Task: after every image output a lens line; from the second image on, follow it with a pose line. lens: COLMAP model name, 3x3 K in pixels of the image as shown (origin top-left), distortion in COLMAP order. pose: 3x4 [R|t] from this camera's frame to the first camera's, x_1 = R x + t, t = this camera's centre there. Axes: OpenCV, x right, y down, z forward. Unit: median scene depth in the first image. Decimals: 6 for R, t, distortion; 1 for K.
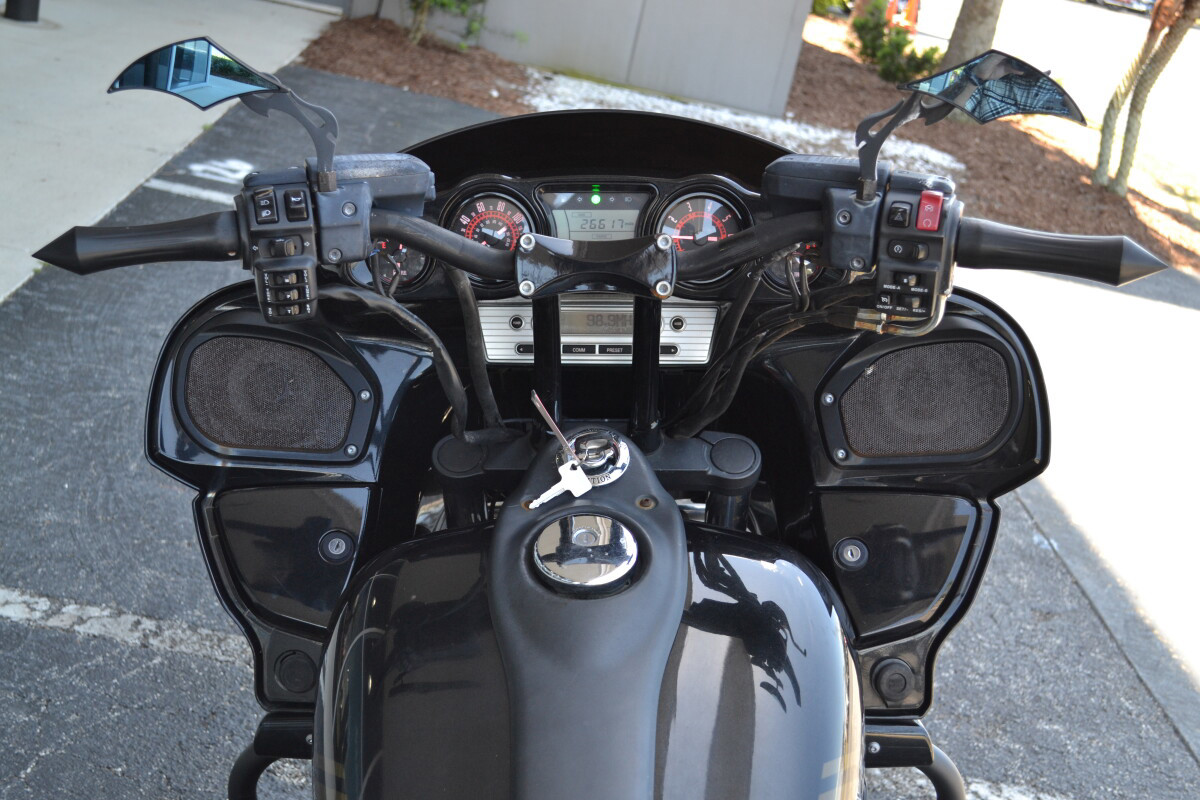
lens RADIAL K [[1645.3, 0, 600.0], [0, 1645.3, 400.0], [0, 0, 1]] dist [-0.024353, 0.024170]
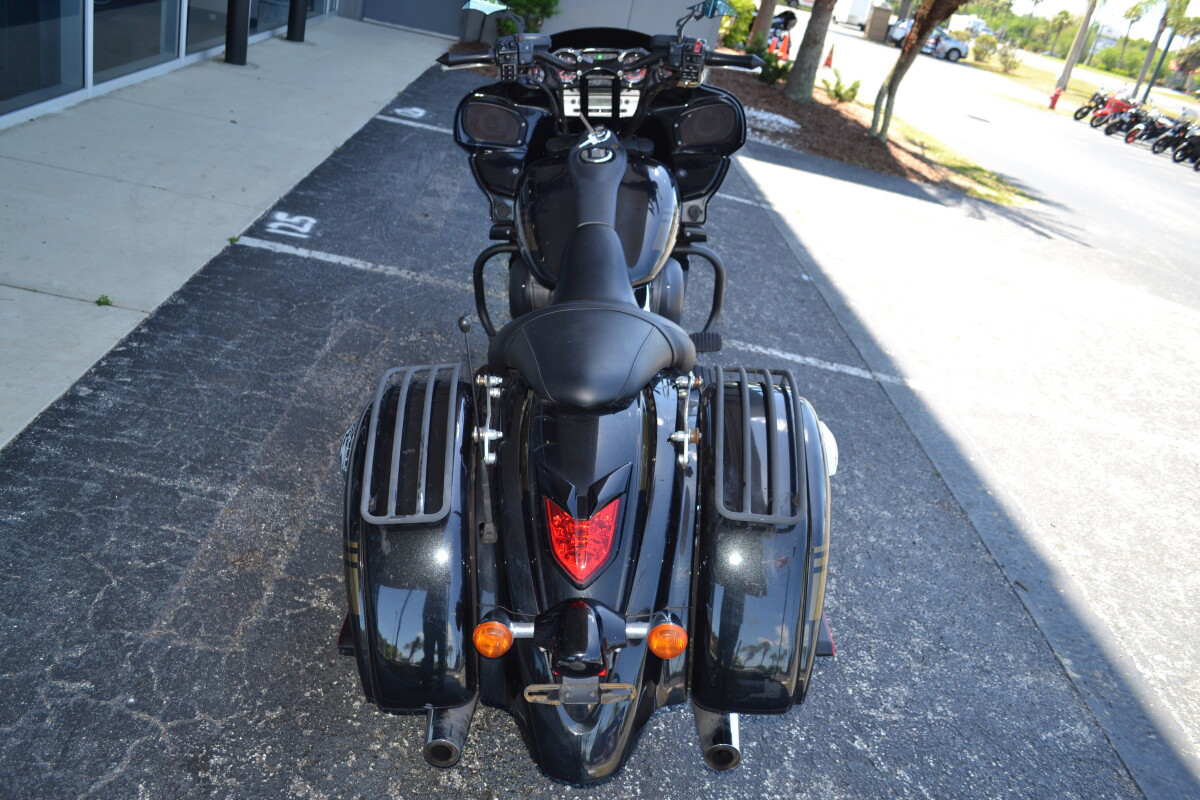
lens RADIAL K [[983.6, 0, 600.0], [0, 983.6, 400.0], [0, 0, 1]] dist [-0.068601, 0.003796]
pose [[0.999989, 0.004693, -0.000511, 0.000592], [-0.004607, 0.993773, 0.111327, 0.133813], [0.001031, -0.111324, 0.993784, -0.377546]]
